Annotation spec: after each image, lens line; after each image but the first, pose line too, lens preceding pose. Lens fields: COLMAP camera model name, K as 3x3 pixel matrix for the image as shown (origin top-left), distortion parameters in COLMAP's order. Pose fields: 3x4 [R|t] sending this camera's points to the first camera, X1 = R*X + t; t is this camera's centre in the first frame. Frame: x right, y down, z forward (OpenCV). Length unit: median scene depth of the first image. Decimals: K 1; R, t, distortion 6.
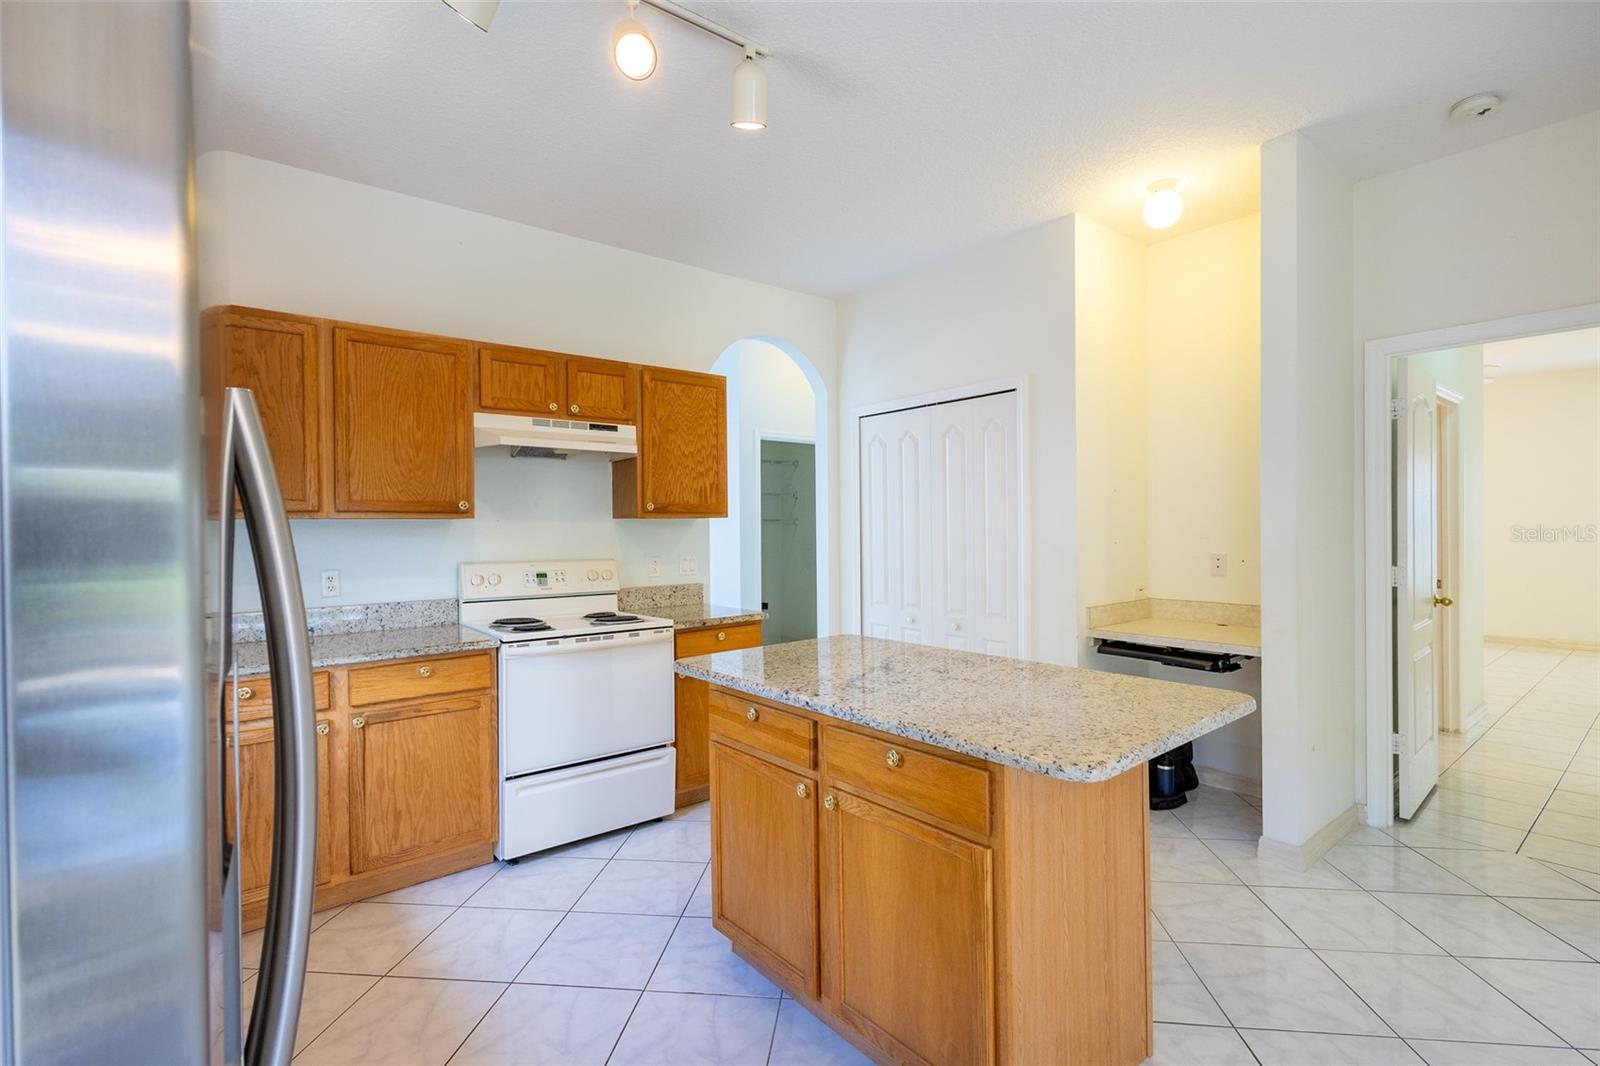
lens RADIAL K [[724.7, 0, 792.3], [0, 724.7, 528.7], [0, 0, 1]] dist [0.004934, -0.001828]
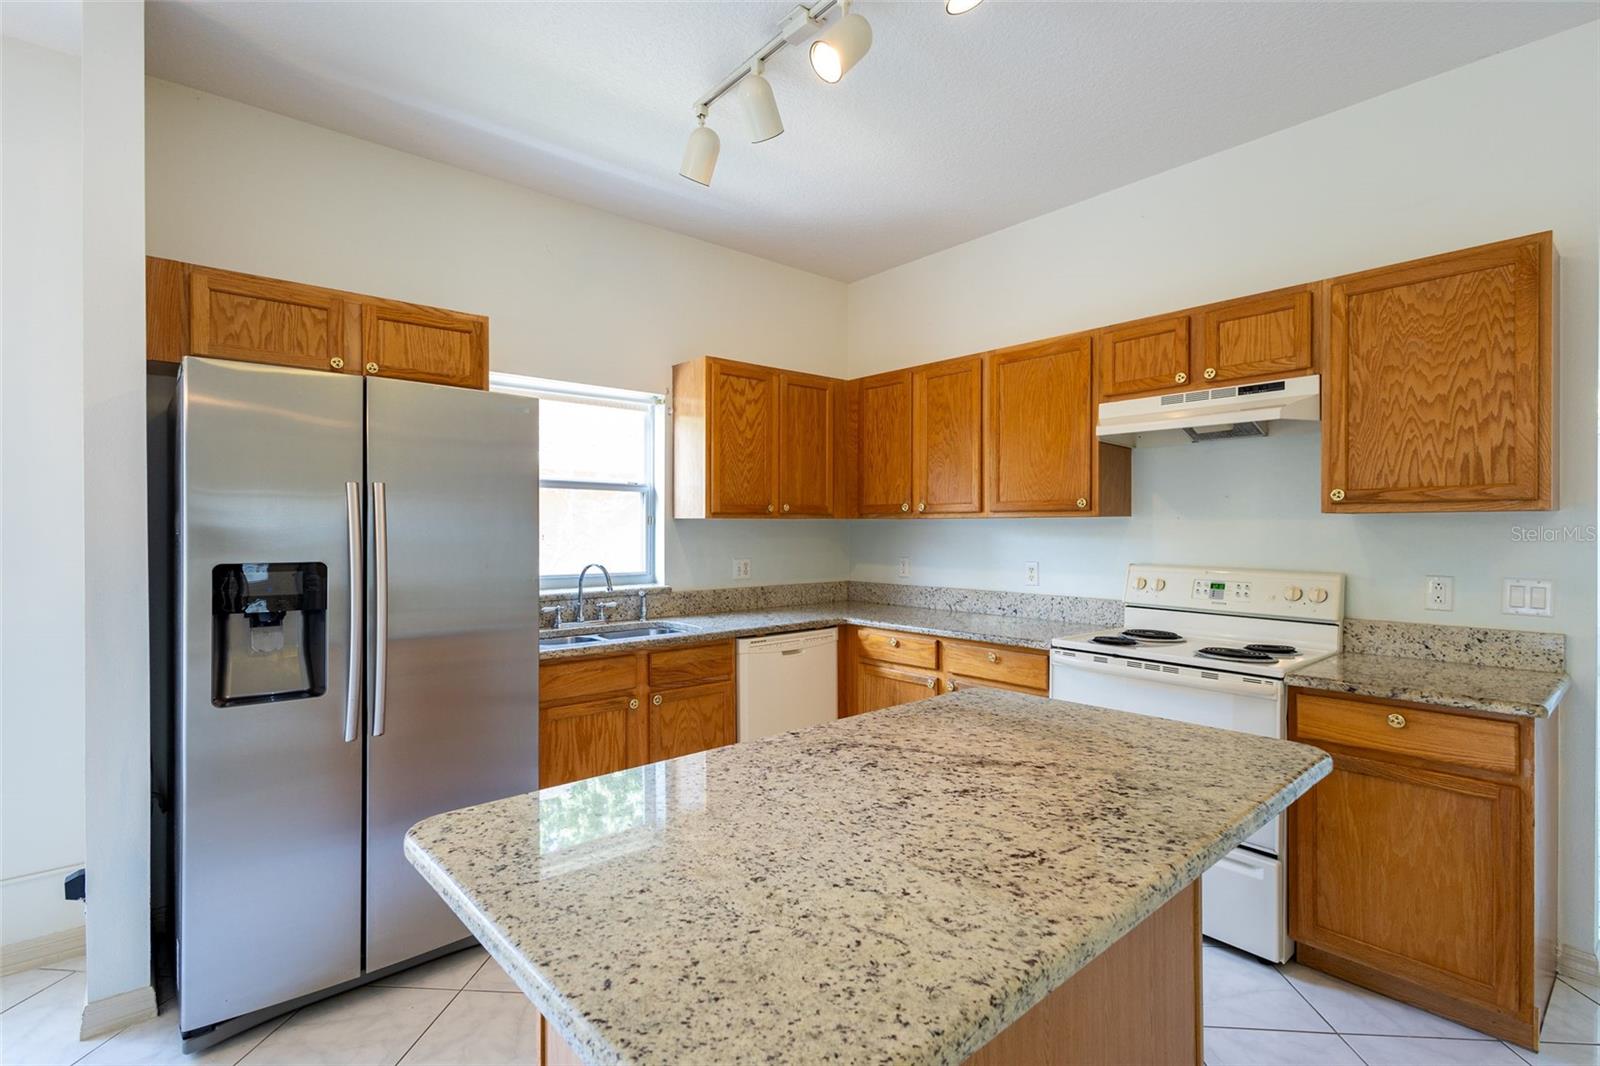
lens RADIAL K [[745.3, 0, 800.4], [0, 745.3, 527.4], [0, 0, 1]] dist [-0.000558, 0.000489]
pose [[0.048184, 0.009422, -0.998794, 0.498970], [-0.002942, 0.999953, 0.009291, -0.007111], [0.998834, 0.002491, 0.048209, 0.550539]]
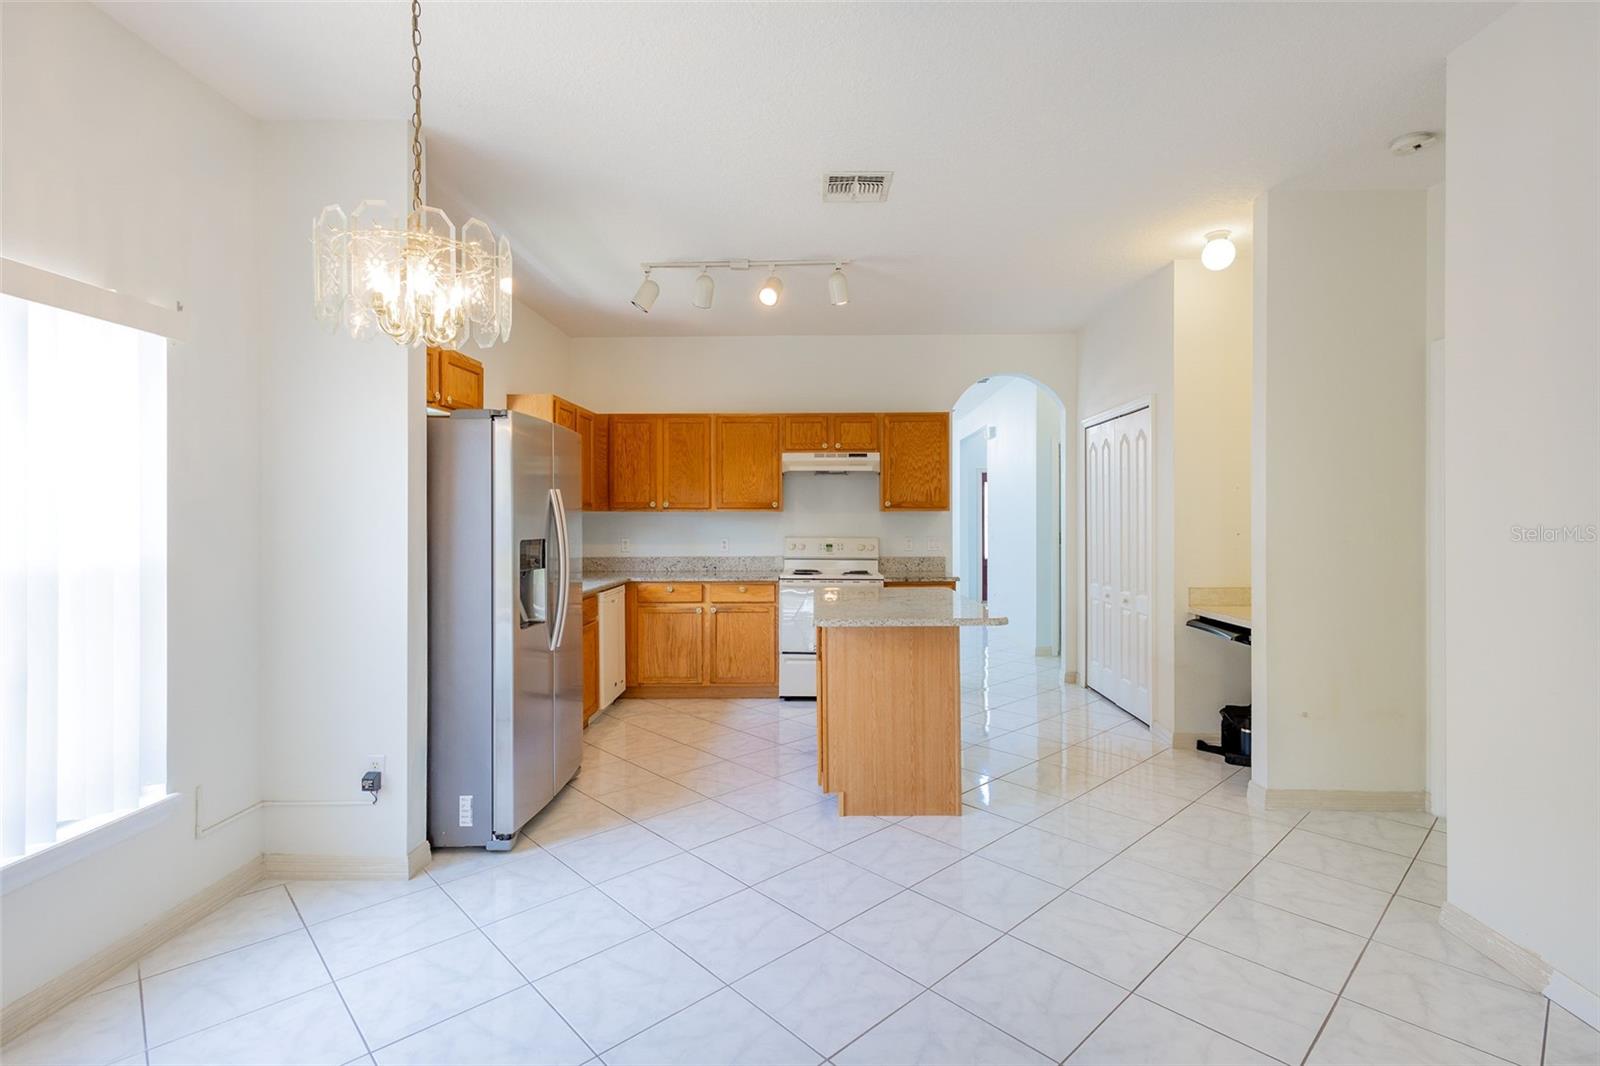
lens RADIAL K [[724.7, 0, 809.3], [0, 724.7, 514.4], [0, 0, 1]] dist [0.004934, -0.001828]
pose [[0.769990, 0.004881, -0.638037, 0.747127], [-0.008631, 0.999959, -0.002767, -0.002565], [0.637997, 0.007637, 0.770001, -0.339131]]
